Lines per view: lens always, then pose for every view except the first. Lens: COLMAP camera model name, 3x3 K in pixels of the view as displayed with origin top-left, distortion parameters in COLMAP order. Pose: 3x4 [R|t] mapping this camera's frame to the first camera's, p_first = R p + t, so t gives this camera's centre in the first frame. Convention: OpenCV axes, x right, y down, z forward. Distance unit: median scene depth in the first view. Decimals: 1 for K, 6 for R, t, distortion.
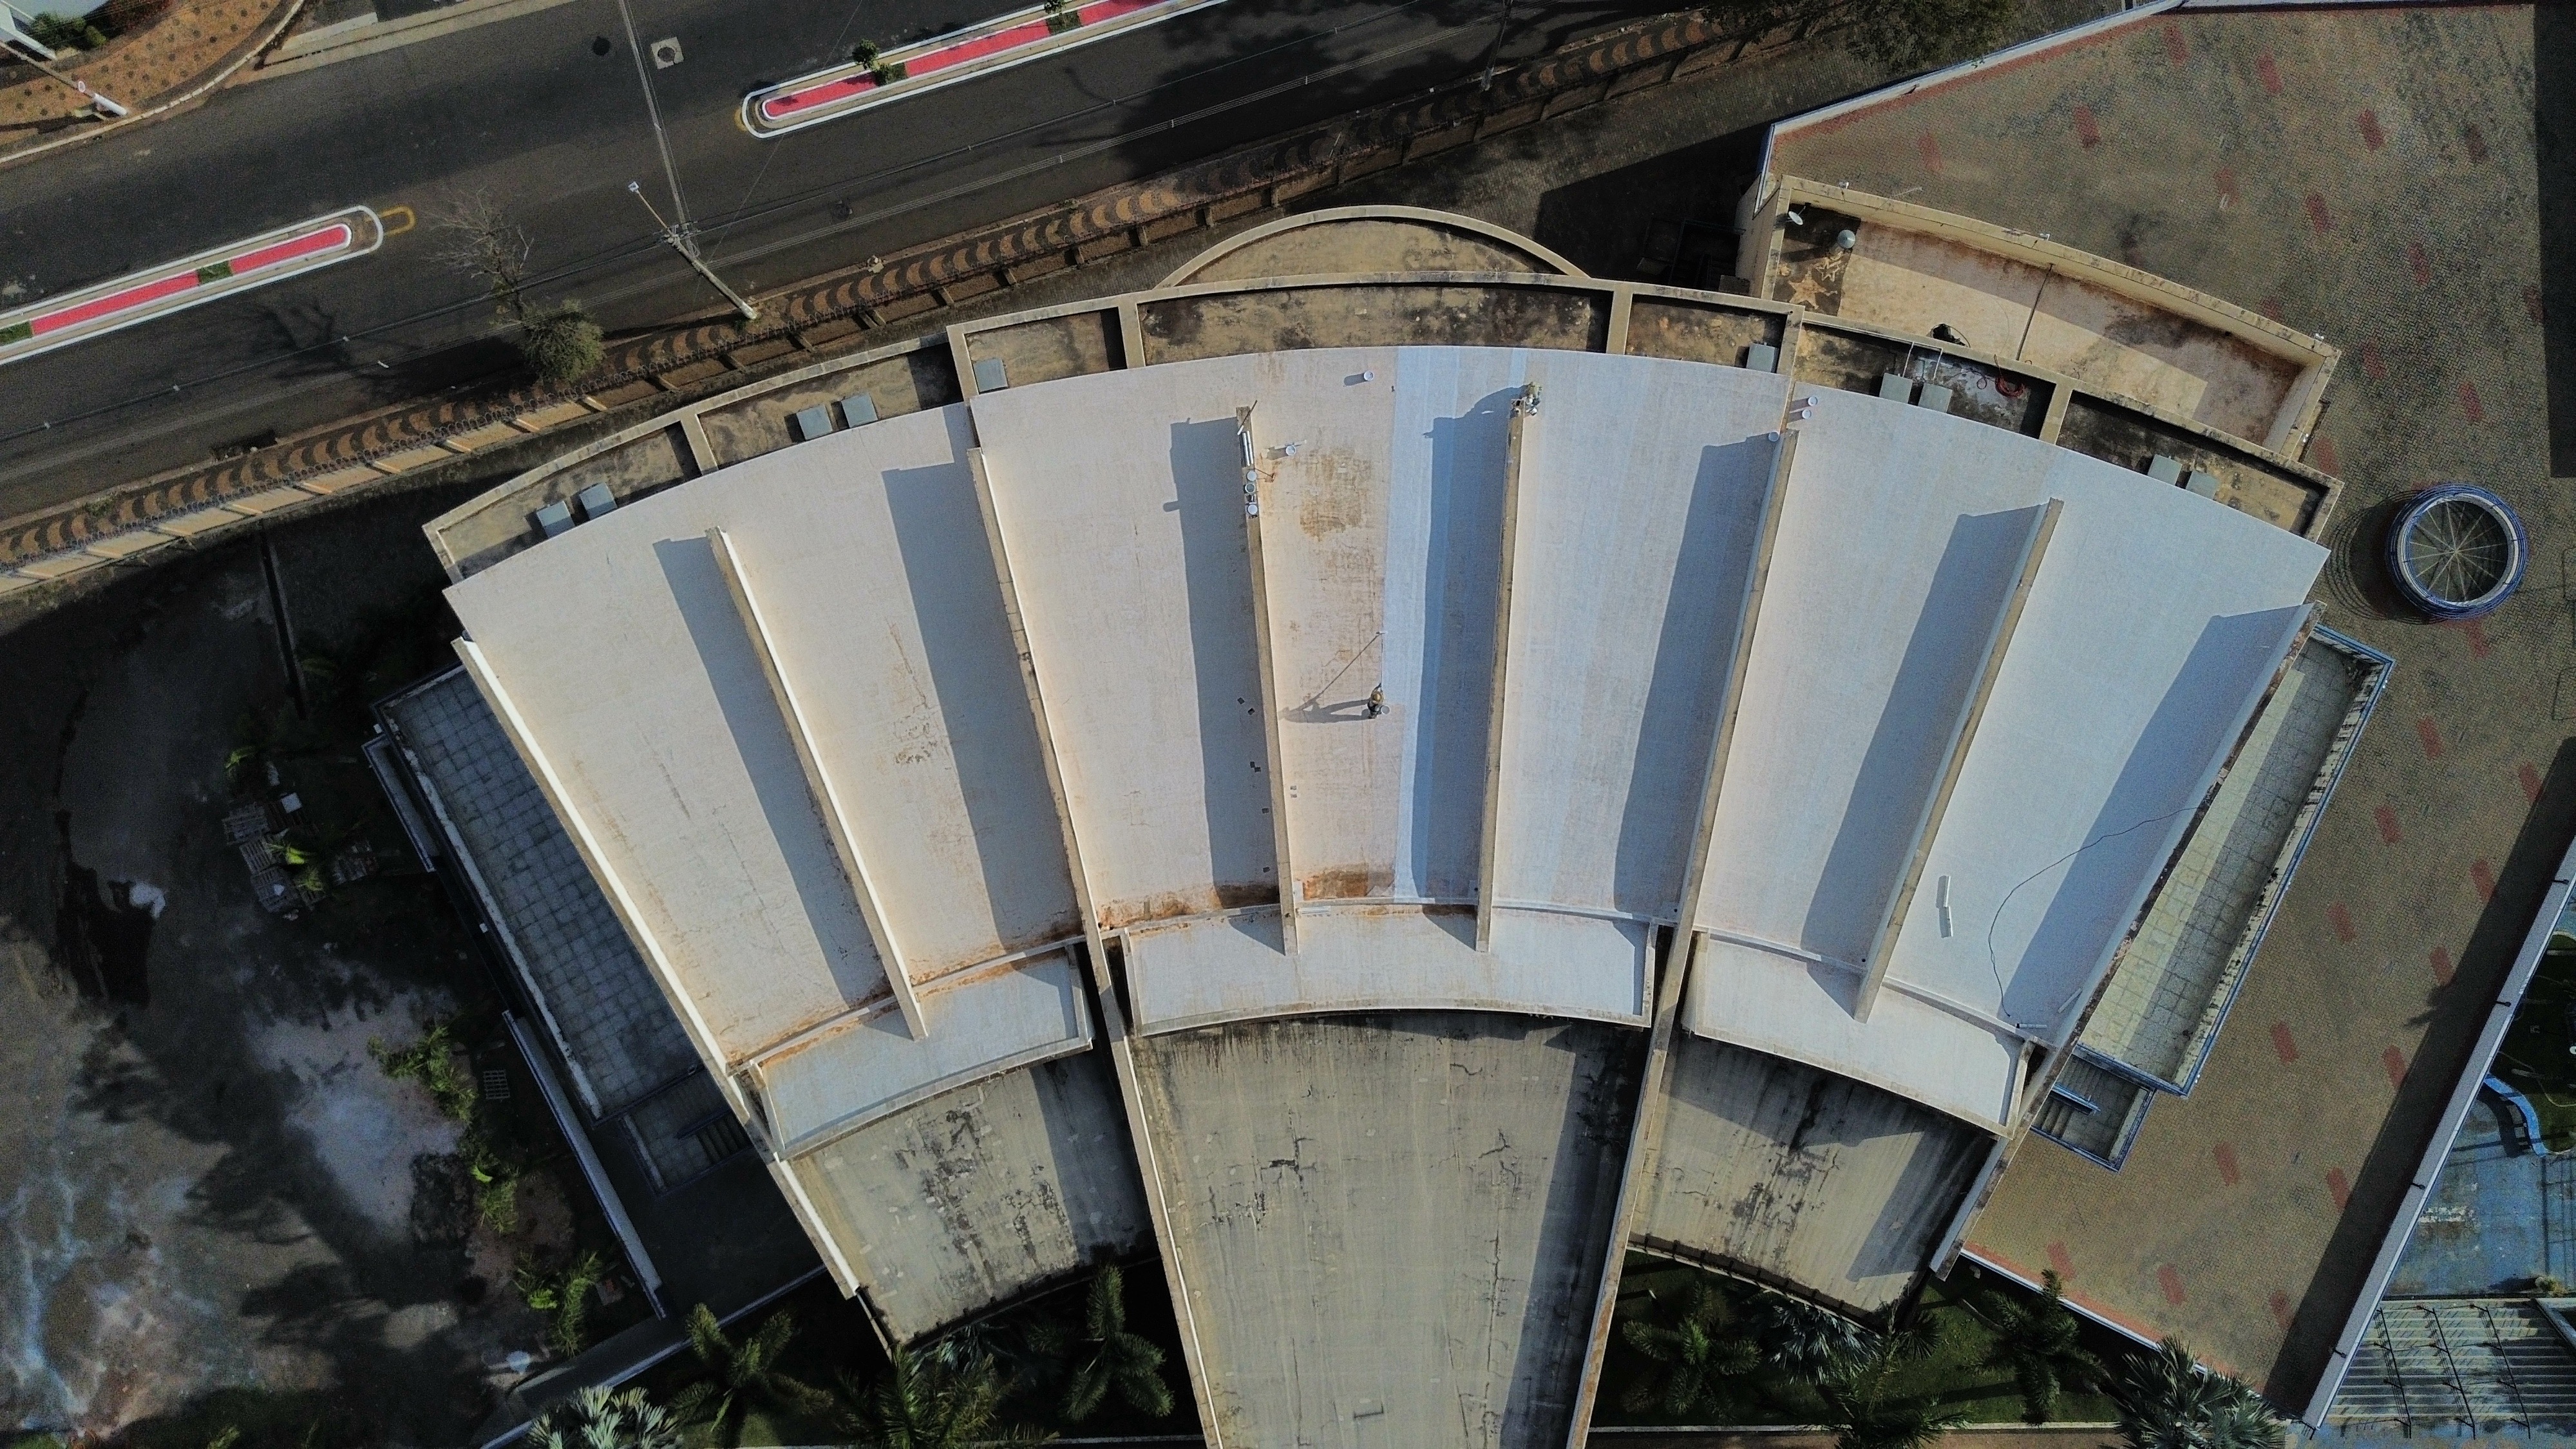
lens RADIAL K [[1825.0, 0, 1288.2], [0, 1825.0, 711.3], [0, 0, 1]] dist [0.069420, -0.070278]
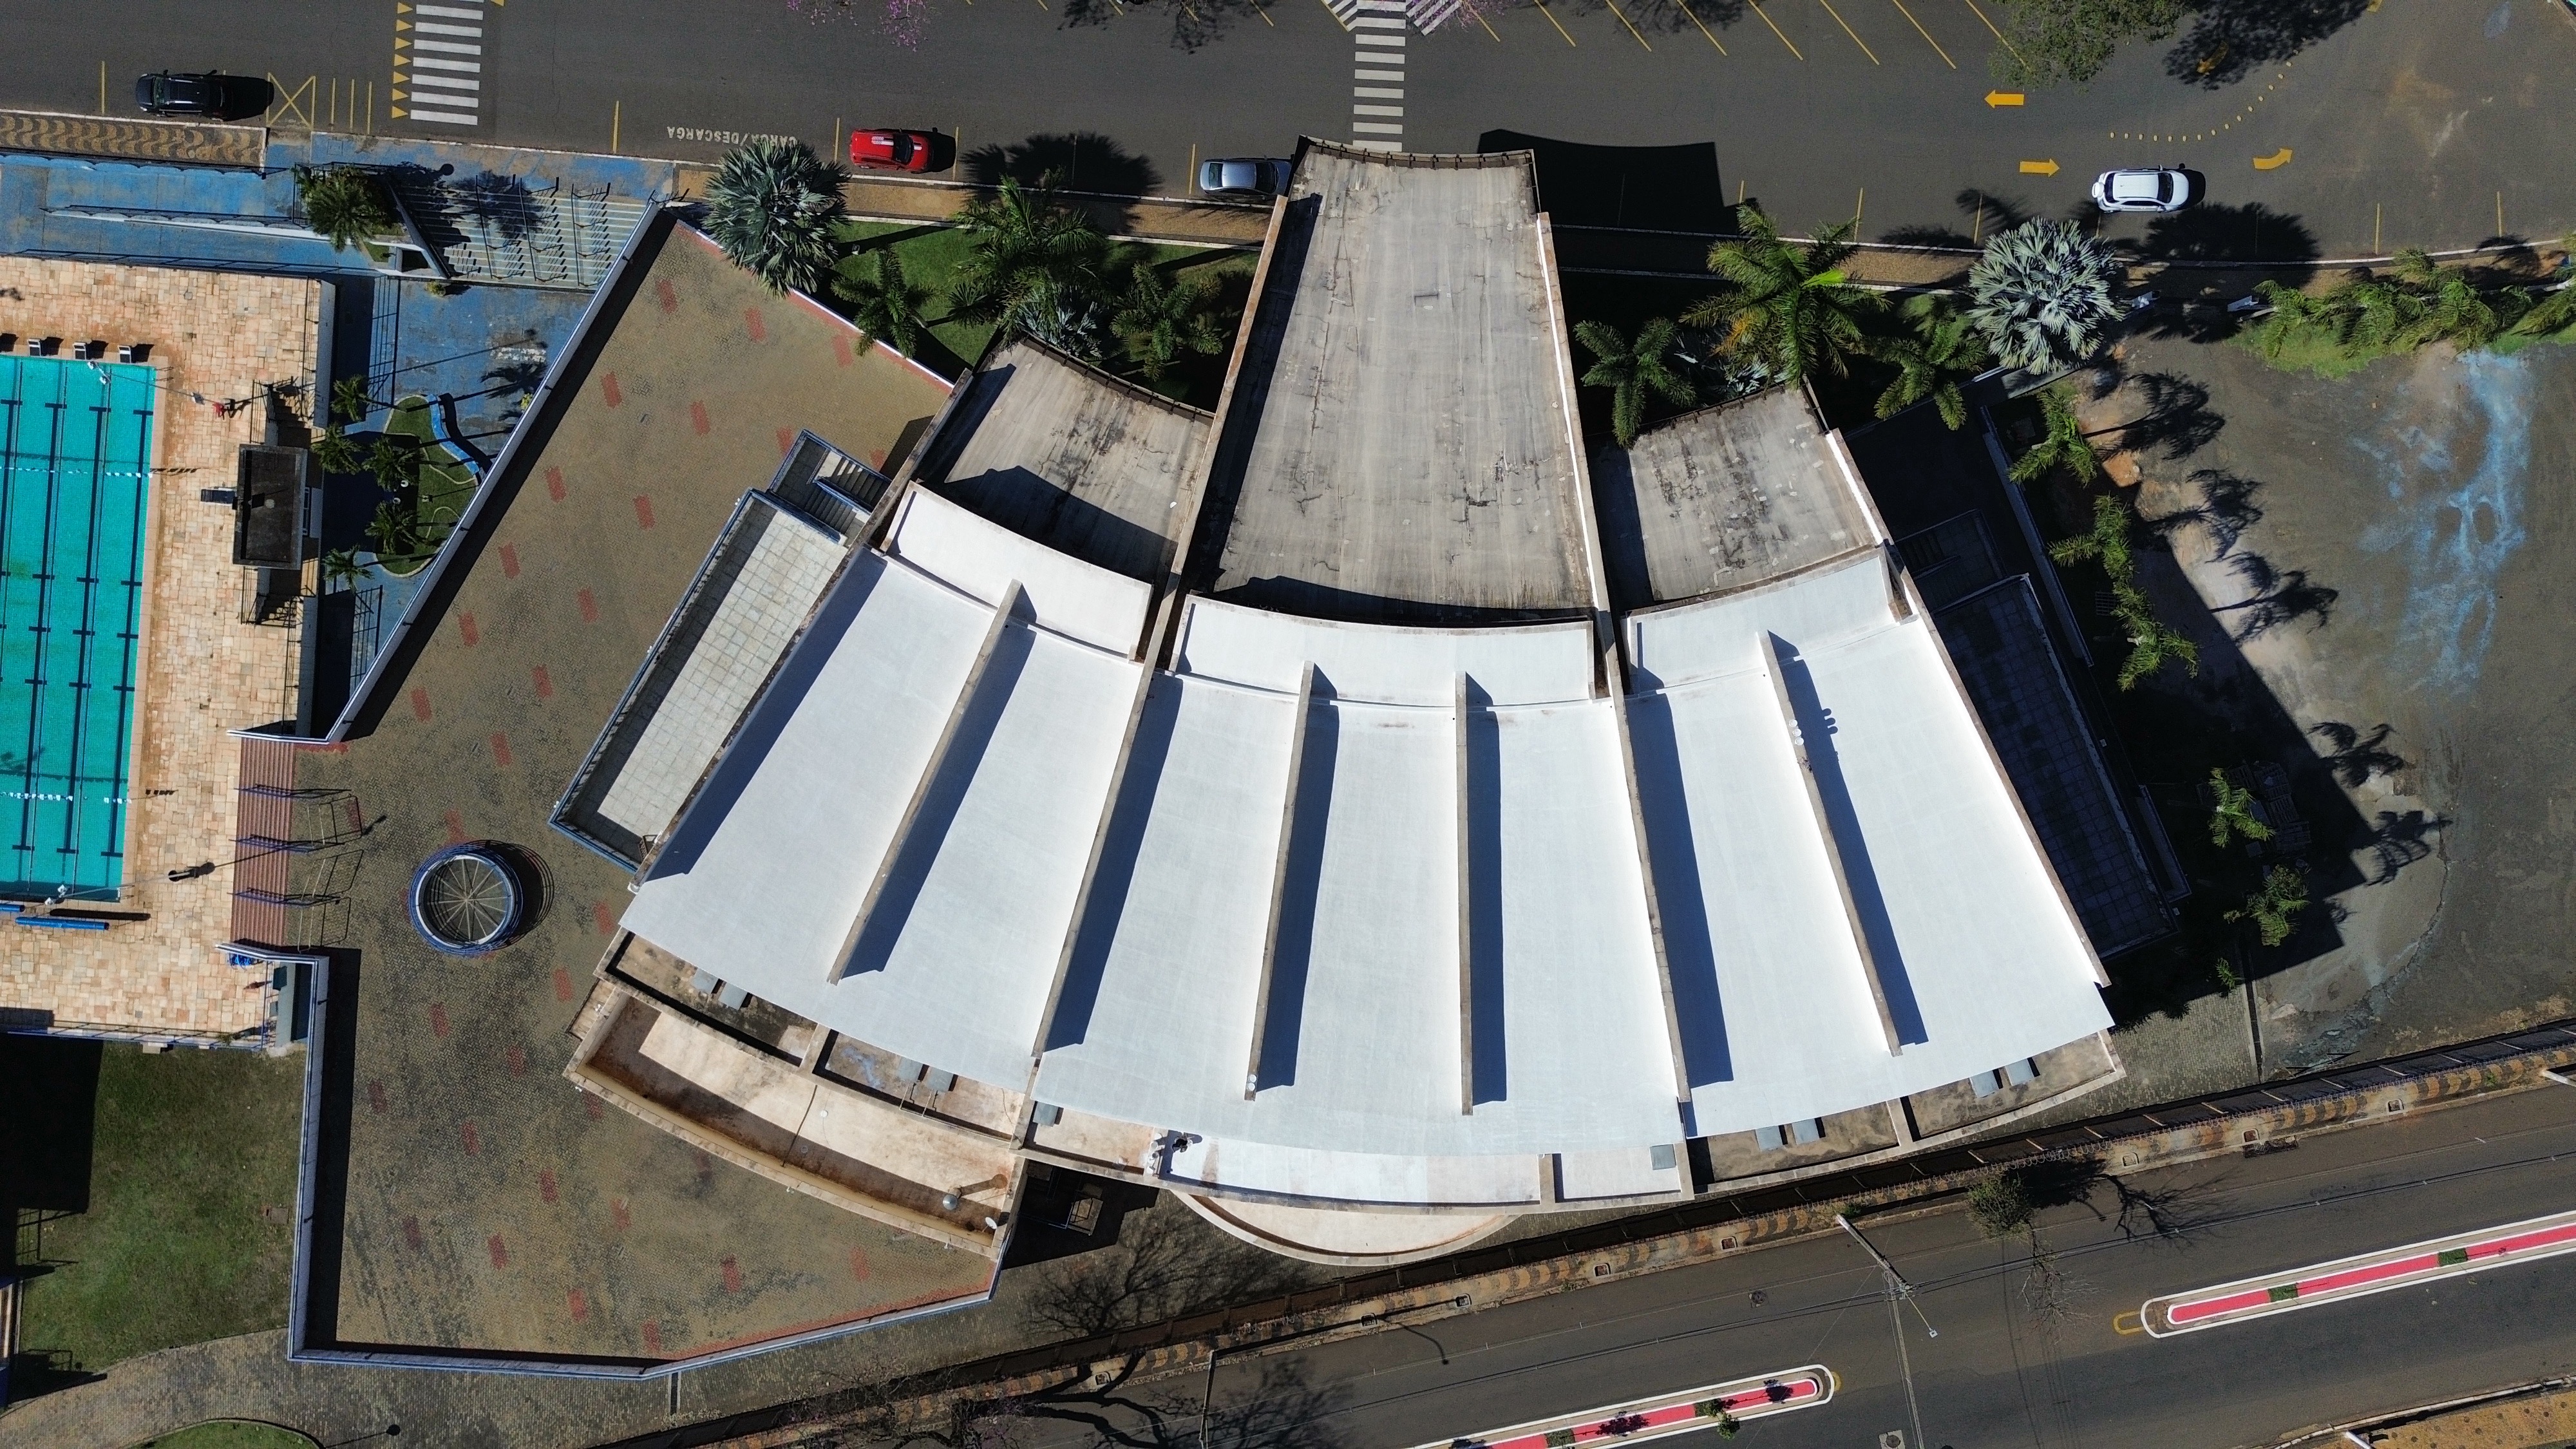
lens RADIAL K [[1825.0, 0, 1293.4], [0, 1825.0, 719.7], [0, 0, 1]] dist [0.069420, -0.070278]
pose [[-0.996095, -0.088291, -0.000517, 0.110603], [0.088276, -0.996000, 0.013809, 0.071376], [-0.001734, 0.013709, 0.999905, -0.244175]]
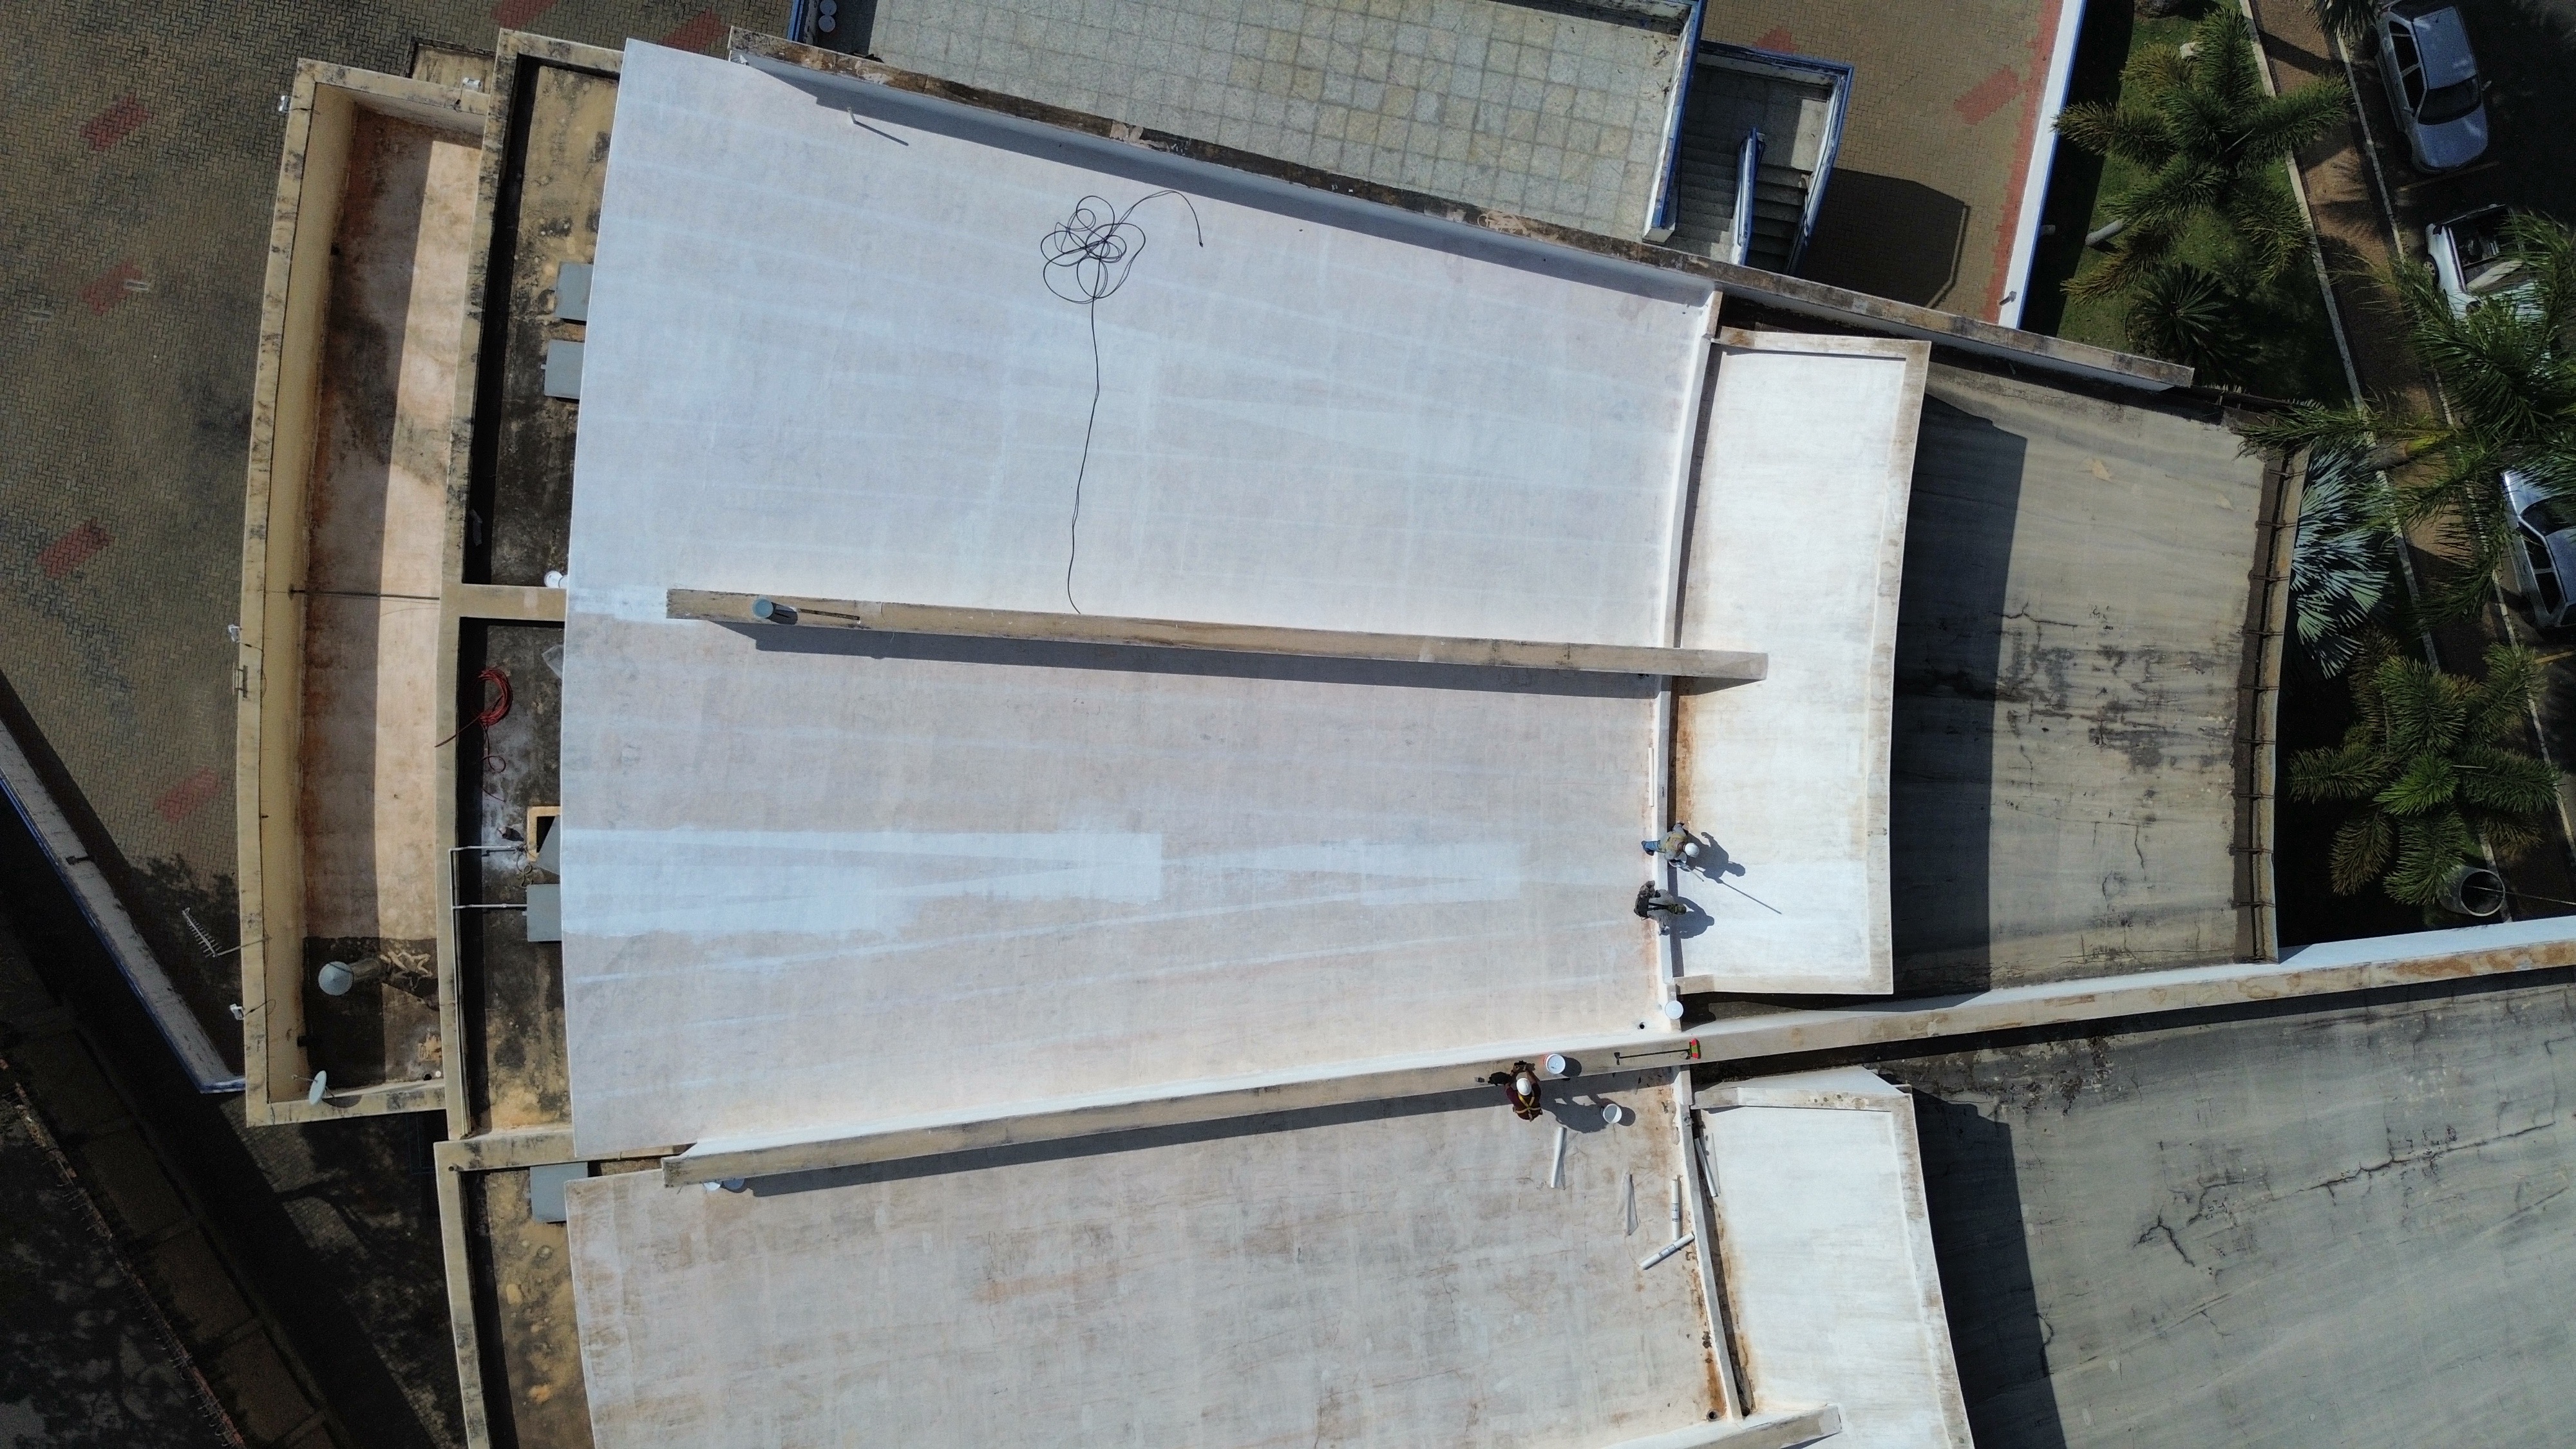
lens RADIAL K [[1825.0, 0, 1292.3], [0, 1825.0, 726.1], [0, 0, 1]] dist [0.069420, -0.070278]
pose [[-0.262607, -0.964884, -0.006043, 0.323140], [0.964609, -0.262677, 0.023009, 0.023648], [-0.023788, 0.000214, 0.999717, 0.475664]]
